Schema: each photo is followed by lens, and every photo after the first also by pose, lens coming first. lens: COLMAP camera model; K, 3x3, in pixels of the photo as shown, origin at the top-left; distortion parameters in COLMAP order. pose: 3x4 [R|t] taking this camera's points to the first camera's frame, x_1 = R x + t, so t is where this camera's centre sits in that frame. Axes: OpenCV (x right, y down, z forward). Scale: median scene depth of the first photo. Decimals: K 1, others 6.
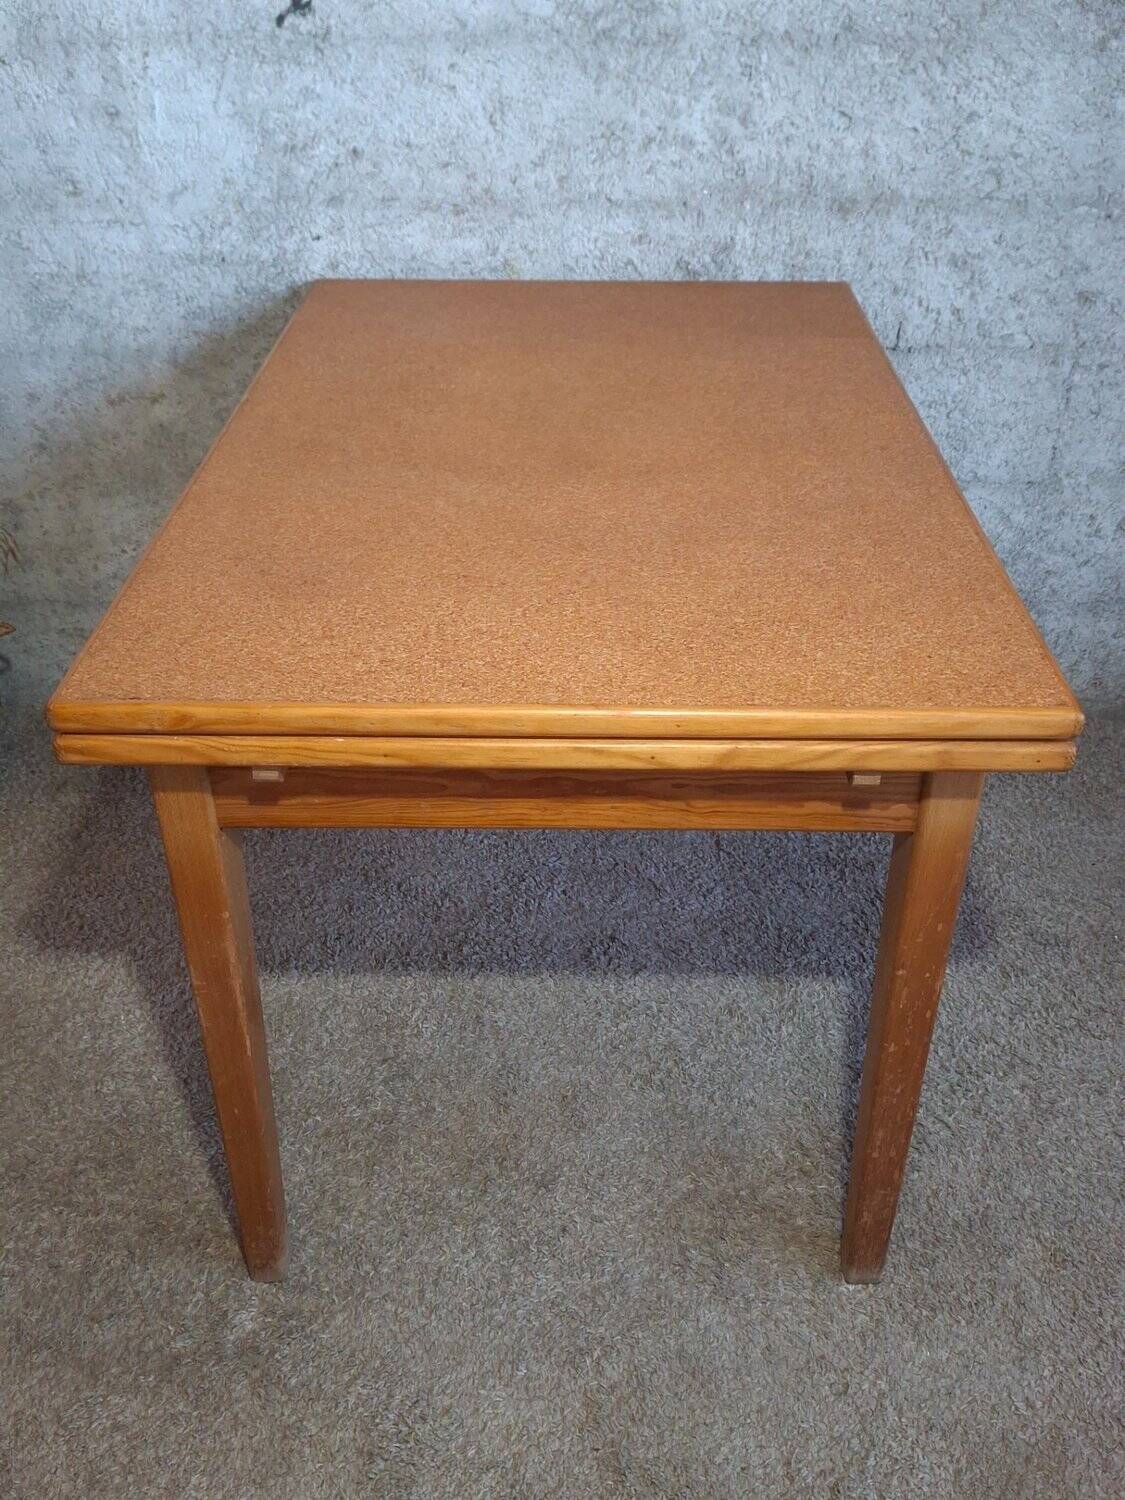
lens RADIAL K [[1366.5, 0, 574.5], [0, 1366.5, 768.8], [0, 0, 1]] dist [0.059836, -0.193801]
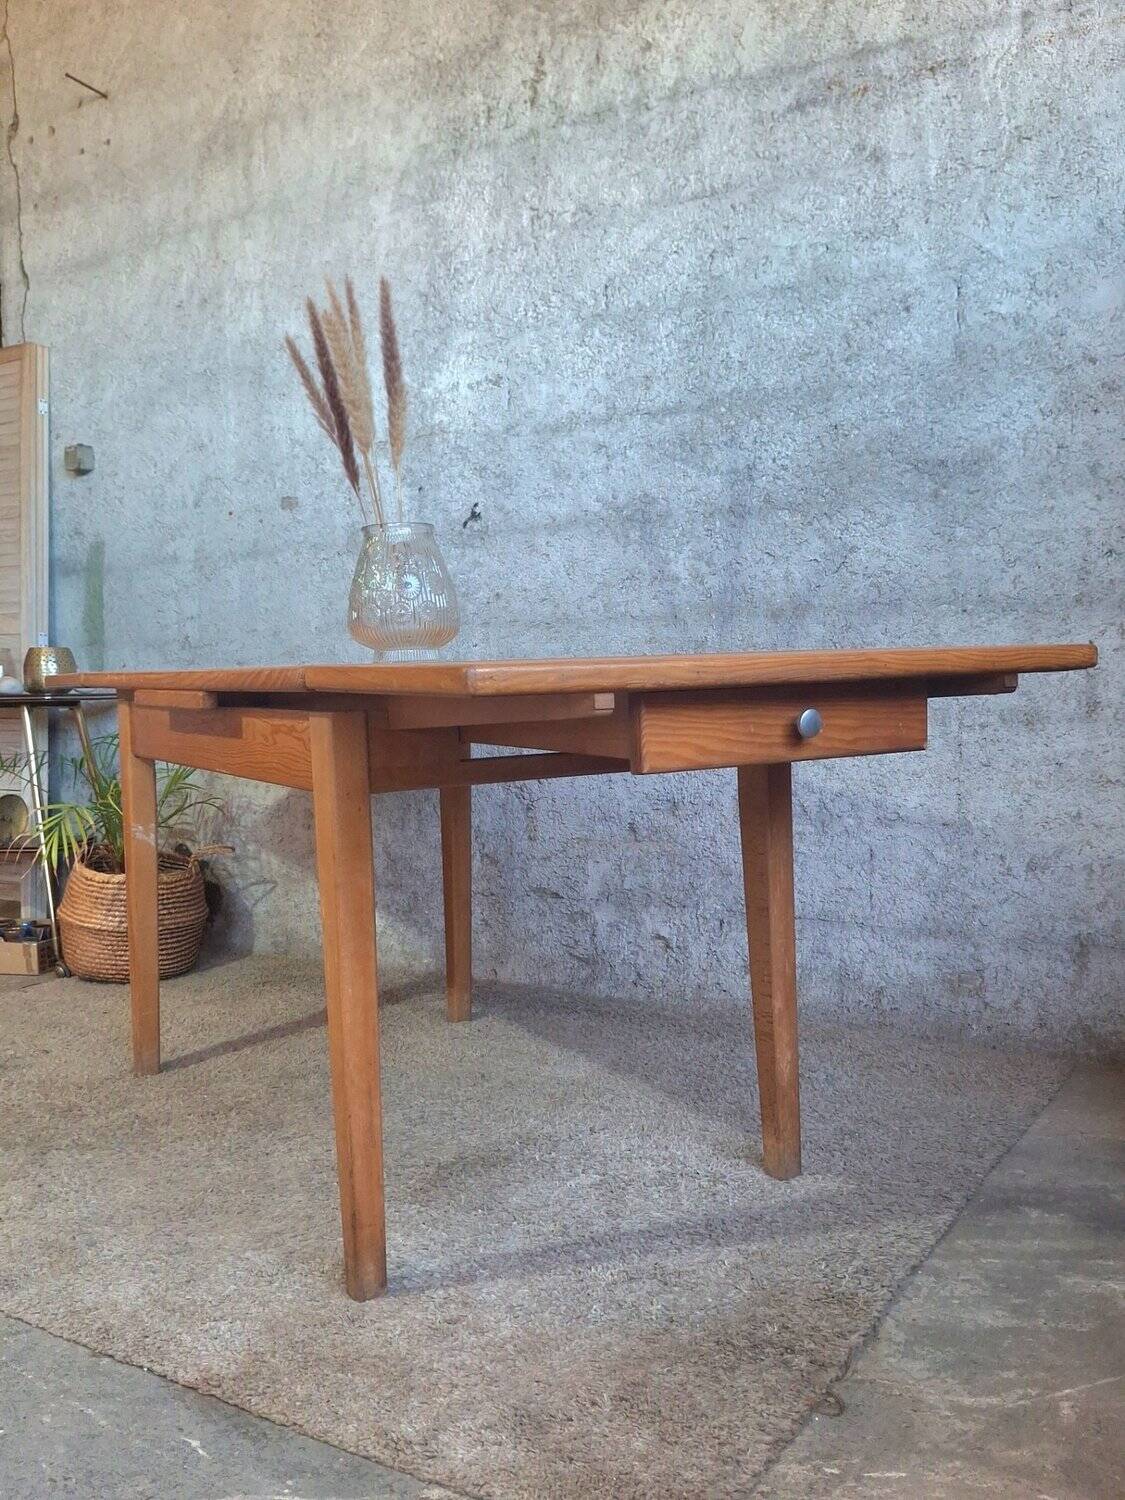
lens RADIAL K [[1366.5, 0, 547.5], [0, 1366.5, 774.4], [0, 0, 1]] dist [0.059836, -0.193801]
pose [[0.849692, 0.023643, -0.526749, 0.772424], [-0.282517, 0.863908, -0.416949, 0.412378], [0.445205, 0.503094, 0.740736, -0.088425]]
